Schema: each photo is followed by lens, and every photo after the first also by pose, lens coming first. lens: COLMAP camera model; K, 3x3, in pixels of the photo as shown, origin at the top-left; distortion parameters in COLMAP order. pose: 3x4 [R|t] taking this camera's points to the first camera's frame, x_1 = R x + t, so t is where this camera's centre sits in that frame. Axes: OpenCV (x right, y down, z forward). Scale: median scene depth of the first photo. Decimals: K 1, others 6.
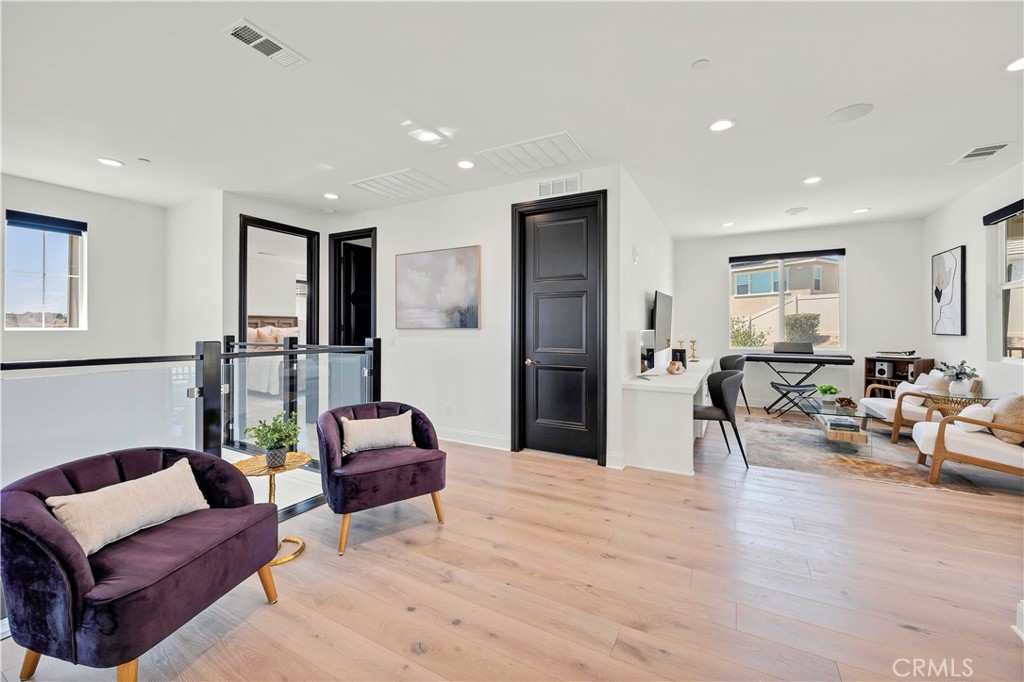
lens RADIAL K [[400.6, 0, 517.2], [0, 400.6, 325.7], [0, 0, 1]] dist [0.000722, -0.000120]
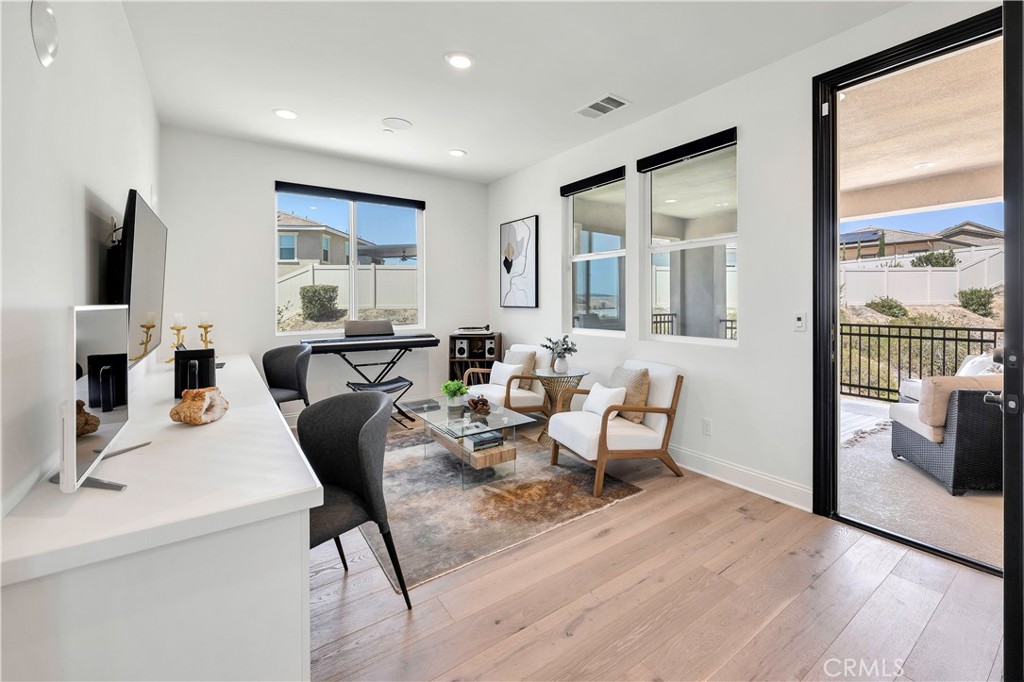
lens RADIAL K [[435.8, 0, 549.4], [0, 435.8, 301.5], [0, 0, 1]] dist [-0.002877, -0.000001]
pose [[0.408879, -0.002219, 0.912586, 0.140282], [-0.002165, 0.999992, 0.003402, 0.005032], [-0.912586, -0.003367, 0.408870, 0.476763]]
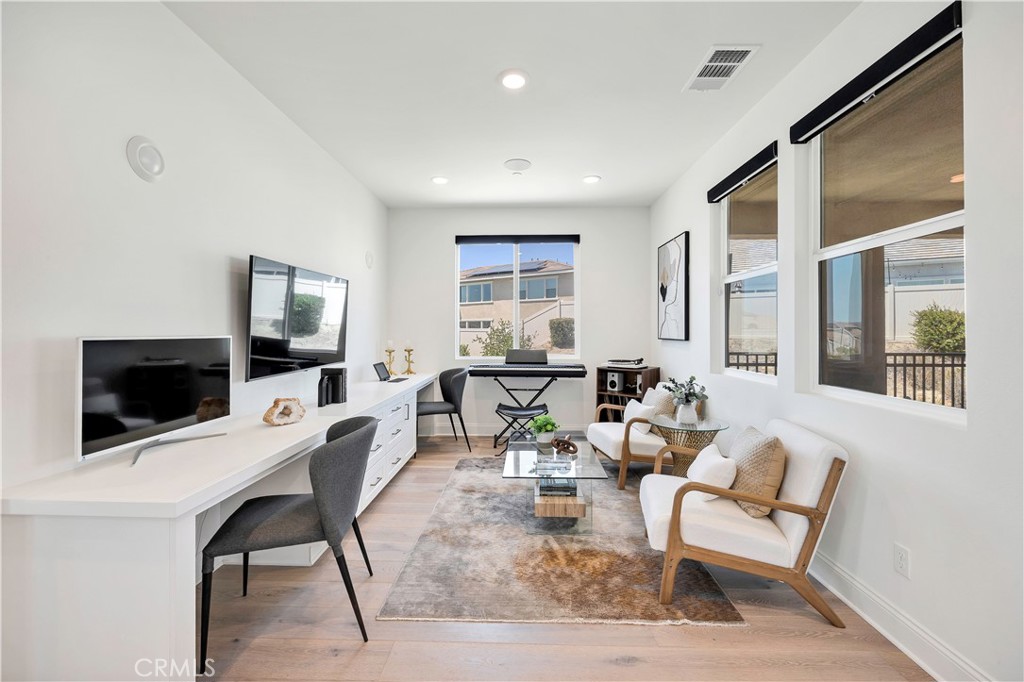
lens RADIAL K [[400.6, 0, 512.3], [0, 400.6, 328.5], [0, 0, 1]] dist [0.000722, -0.000120]
pose [[0.893748, 0.003578, 0.448554, 0.376367], [-0.002968, 0.999993, -0.002063, 0.002040], [-0.448559, 0.000513, 0.893753, 0.378018]]
